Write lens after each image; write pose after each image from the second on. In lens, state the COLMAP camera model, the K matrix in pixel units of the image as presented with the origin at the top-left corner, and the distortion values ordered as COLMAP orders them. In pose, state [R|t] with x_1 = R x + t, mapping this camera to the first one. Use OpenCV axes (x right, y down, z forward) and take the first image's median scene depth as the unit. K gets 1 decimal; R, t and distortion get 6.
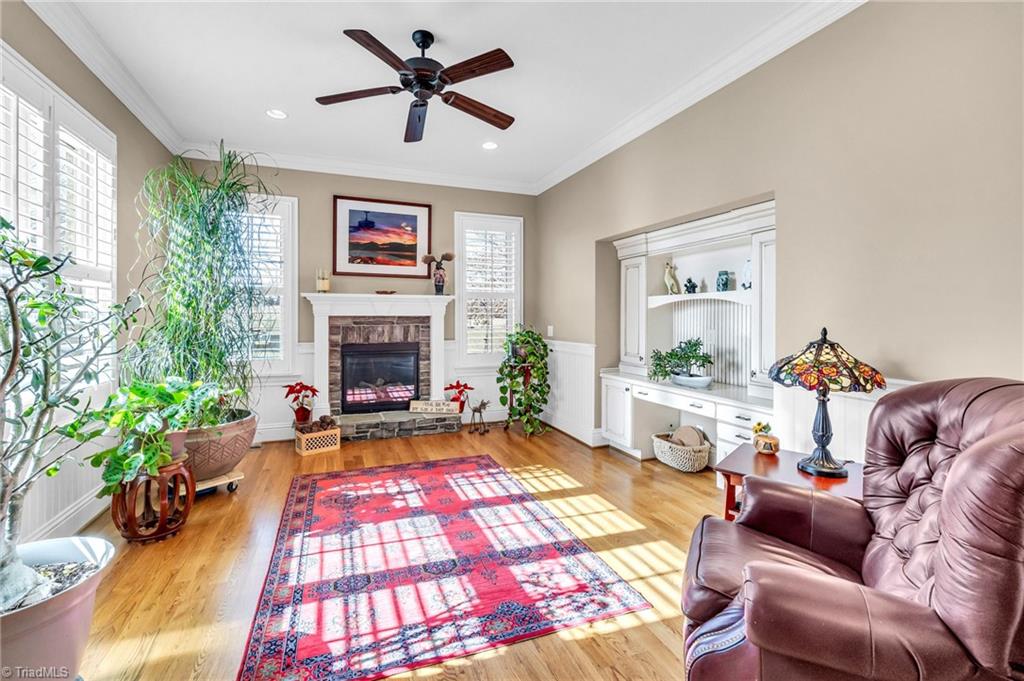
lens RADIAL K [[420.5, 0, 507.2], [0, 420.5, 335.1], [0, 0, 1]] dist [-0.003141, -0.000321]
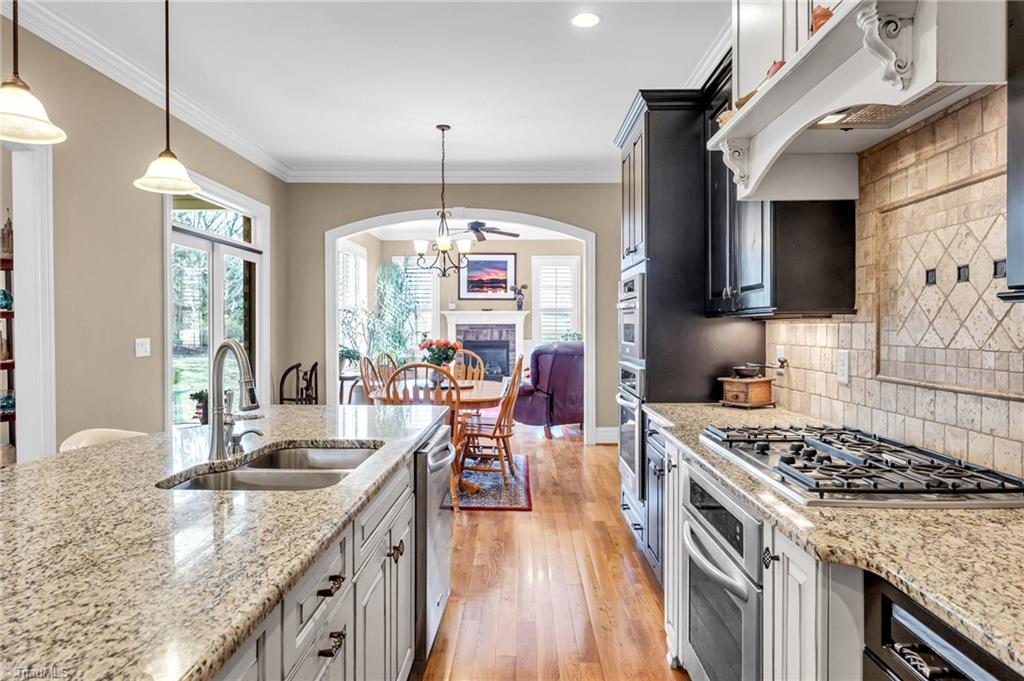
lens RADIAL K [[654.2, 0, 512.0], [0, 654.2, 340.5], [0, 0, 1]] dist [0.000727, -0.000127]
pose [[0.916458, 0.006653, -0.400076, 0.799890], [-0.011623, 0.999882, -0.009997, 0.042313], [0.399962, 0.013812, 0.916428, -1.269827]]
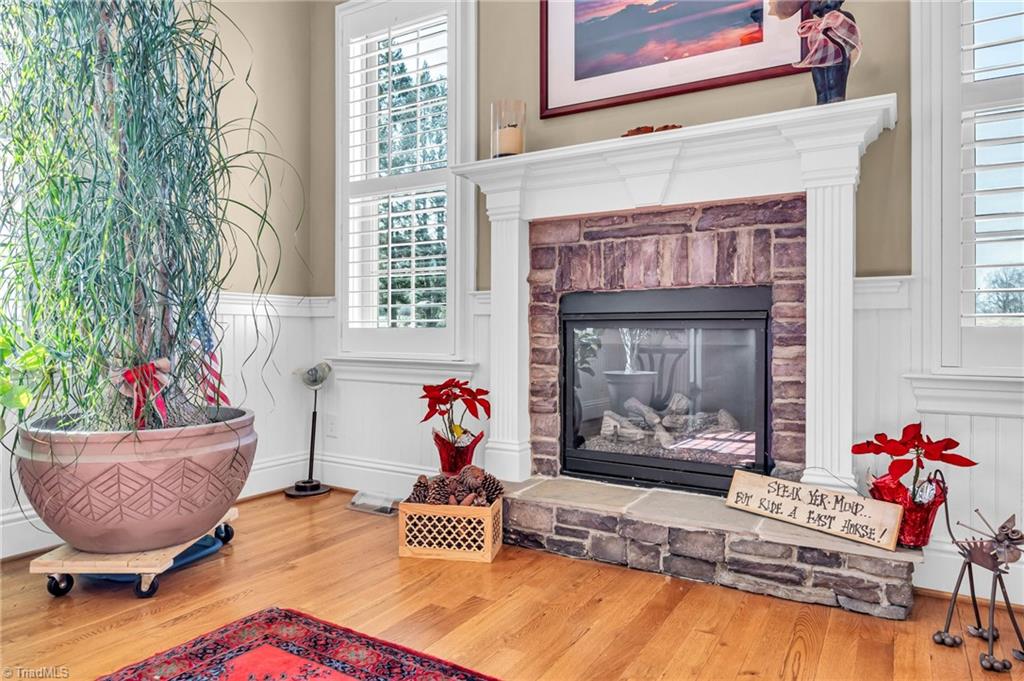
lens RADIAL K [[654.2, 0, 512.0], [0, 654.2, 340.5], [0, 0, 1]] dist [0.000727, -0.000127]
pose [[0.611048, 0.006291, -0.791568, 0.056832], [-0.032103, 0.999343, -0.016840, 0.073743], [0.790942, 0.035701, 0.610849, 0.570277]]
